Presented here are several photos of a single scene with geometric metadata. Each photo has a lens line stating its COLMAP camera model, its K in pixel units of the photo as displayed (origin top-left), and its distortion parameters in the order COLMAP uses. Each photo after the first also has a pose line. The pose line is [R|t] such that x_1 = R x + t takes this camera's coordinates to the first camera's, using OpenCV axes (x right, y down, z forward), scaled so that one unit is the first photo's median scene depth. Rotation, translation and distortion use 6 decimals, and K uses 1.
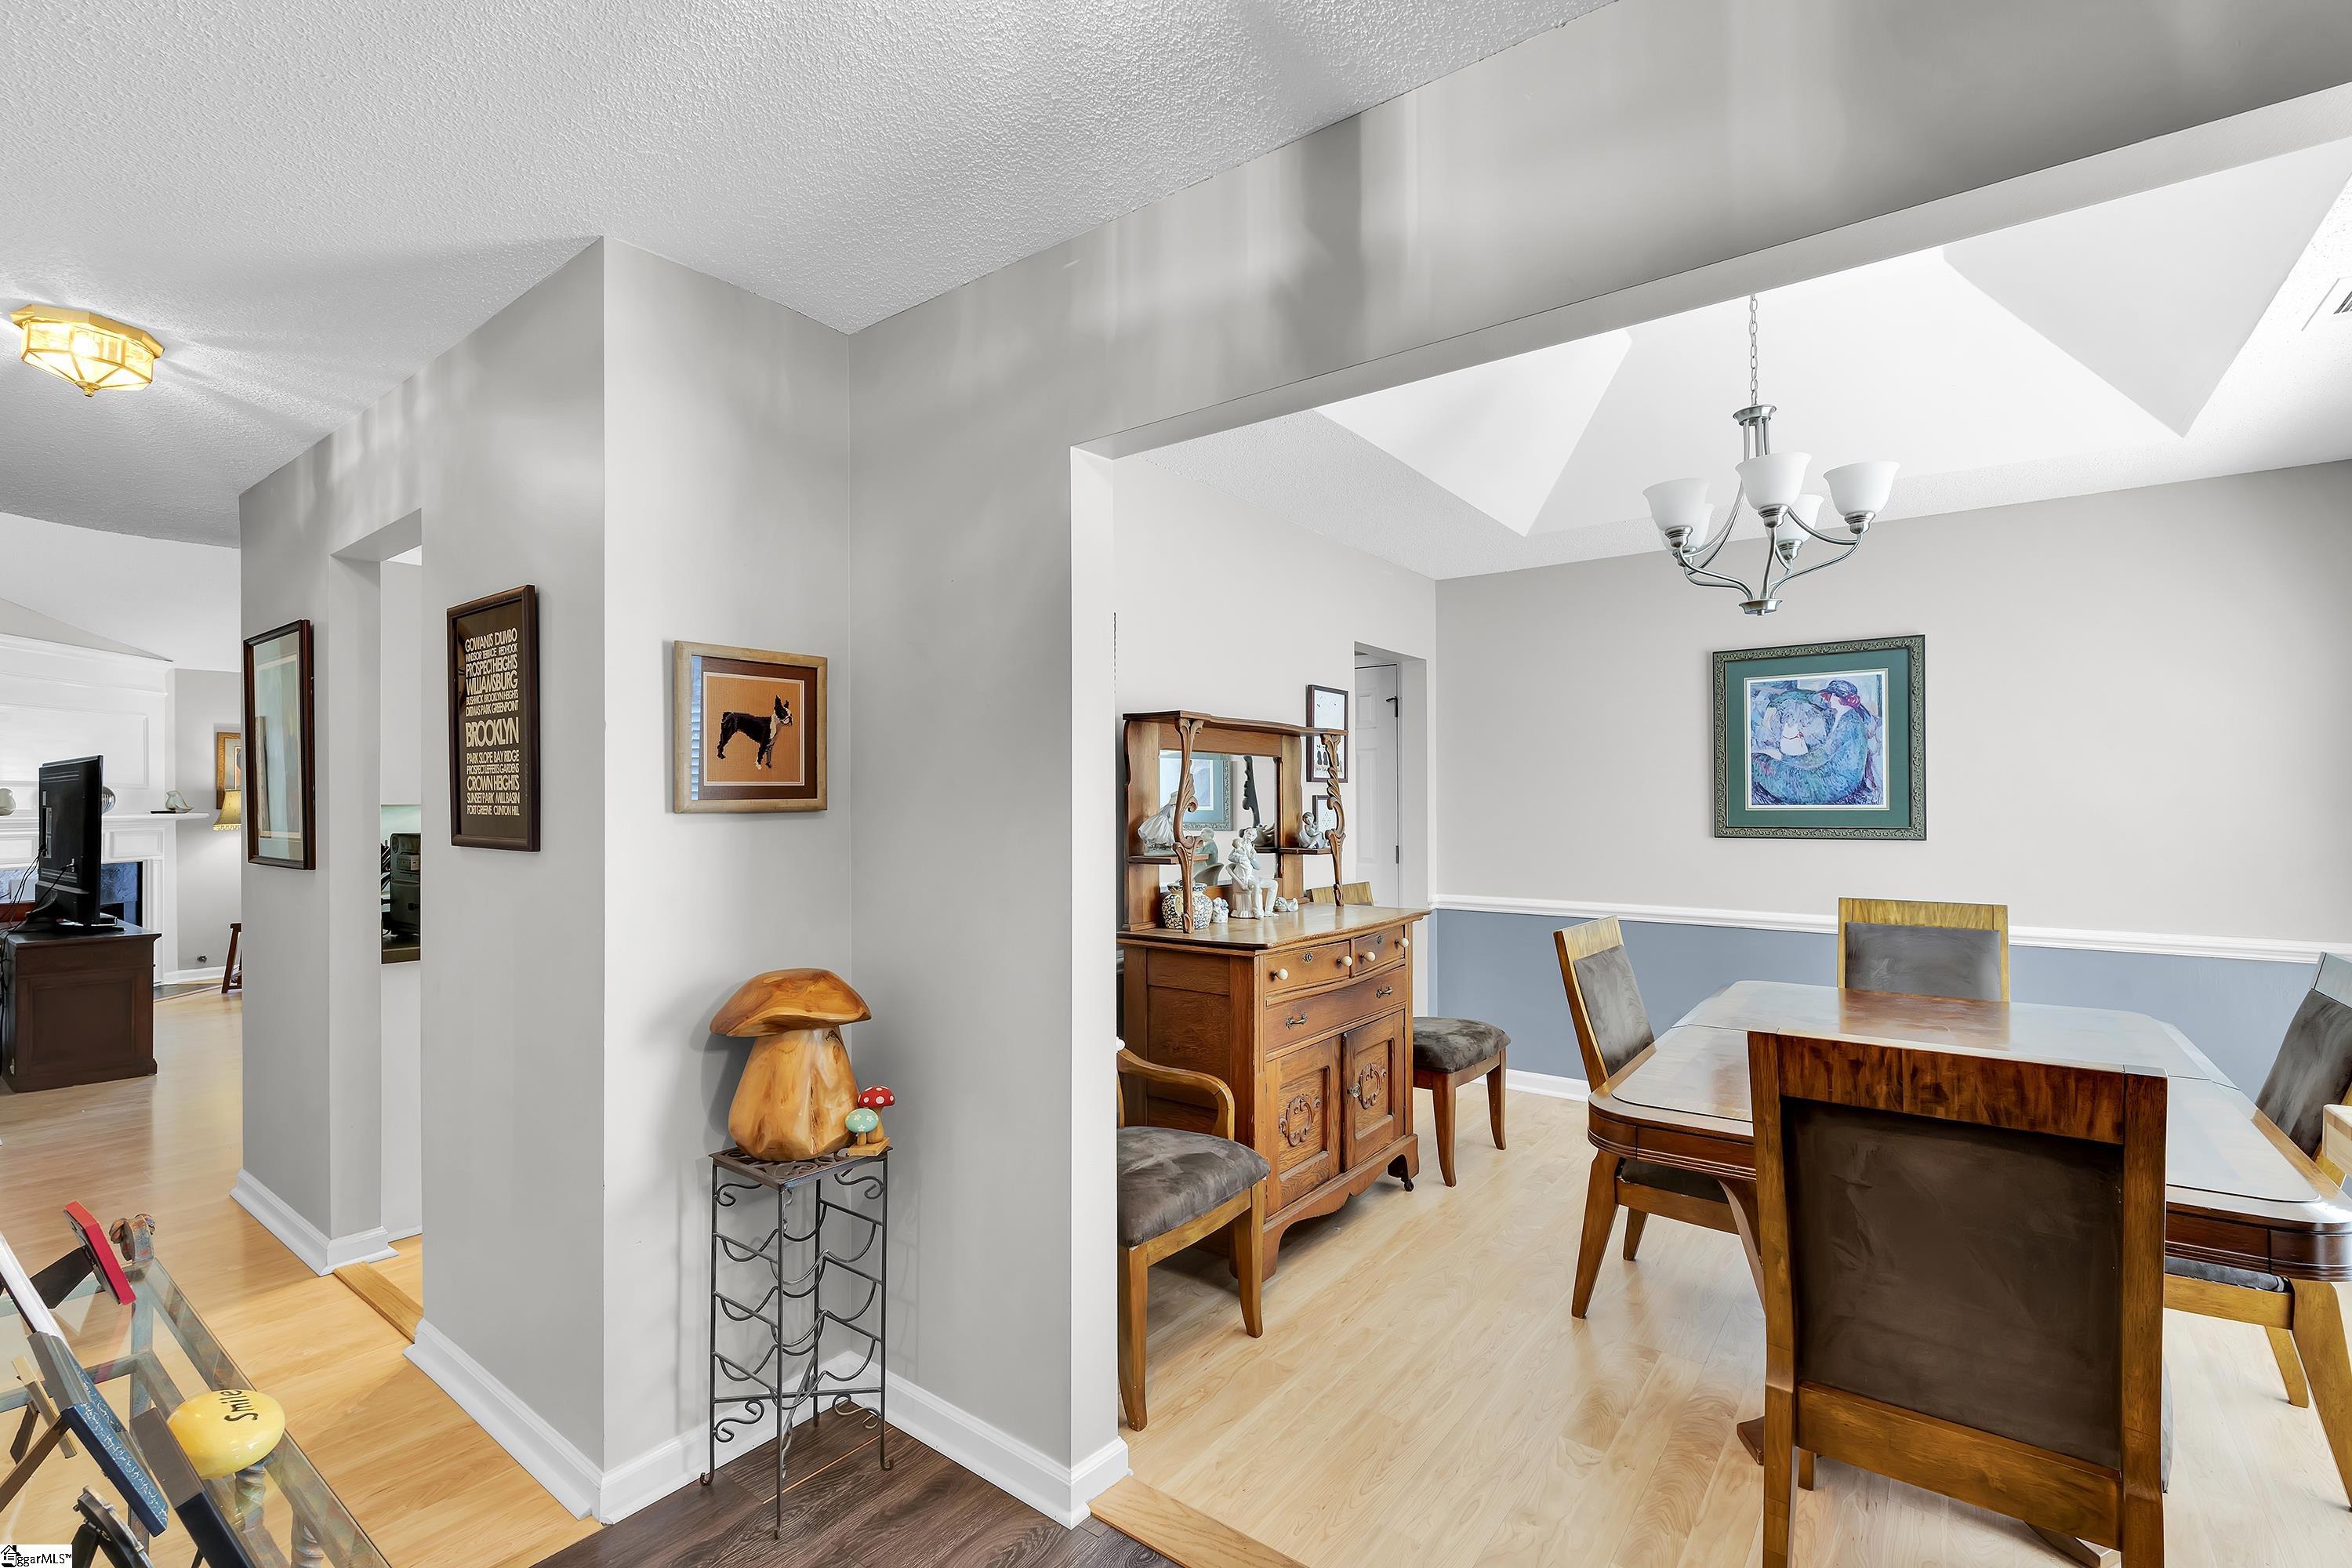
lens RADIAL K [[1051.0, 0, 1165.6], [0, 1051.0, 794.9], [0, 0, 1]] dist [-0.006055, -0.000645]
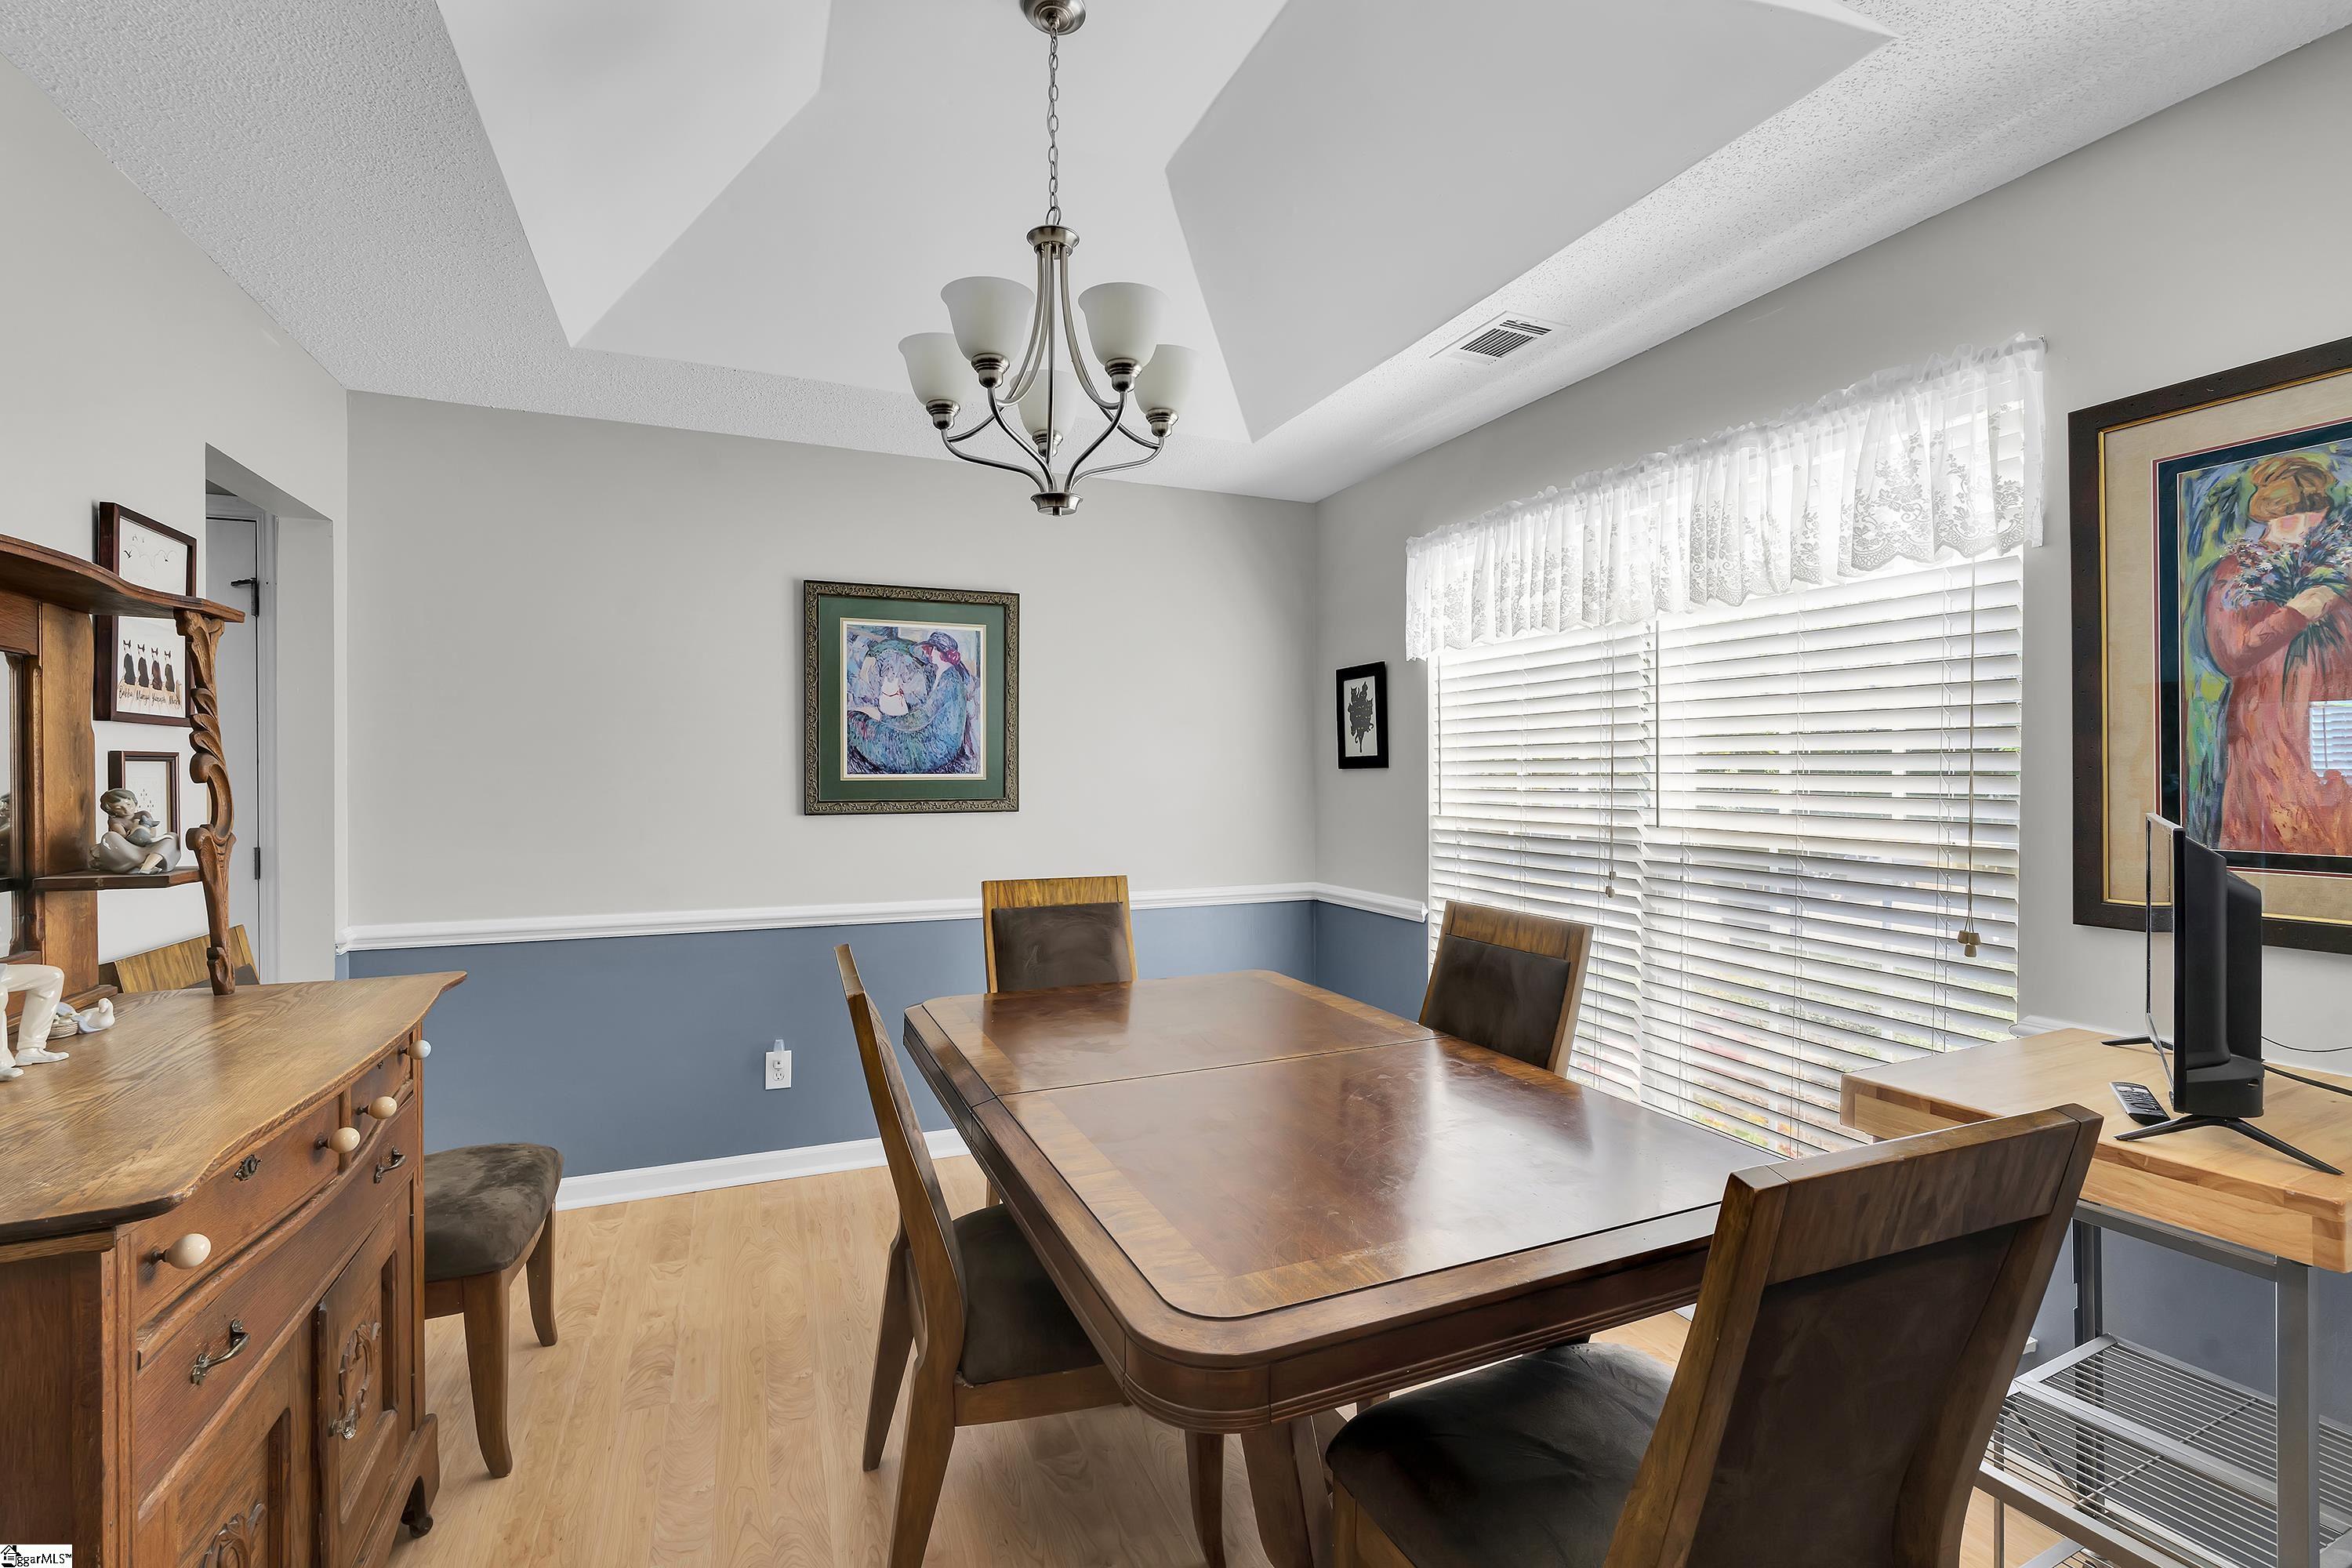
lens RADIAL K [[1042.1, 0, 1166.7], [0, 1042.1, 775.5], [0, 0, 1]] dist [0.000905, -0.000256]
pose [[0.501159, 0.000144, 0.865355, -0.020394], [-0.006581, 0.999972, 0.003645, 0.006499], [-0.865330, -0.007522, 0.501145, 0.398367]]
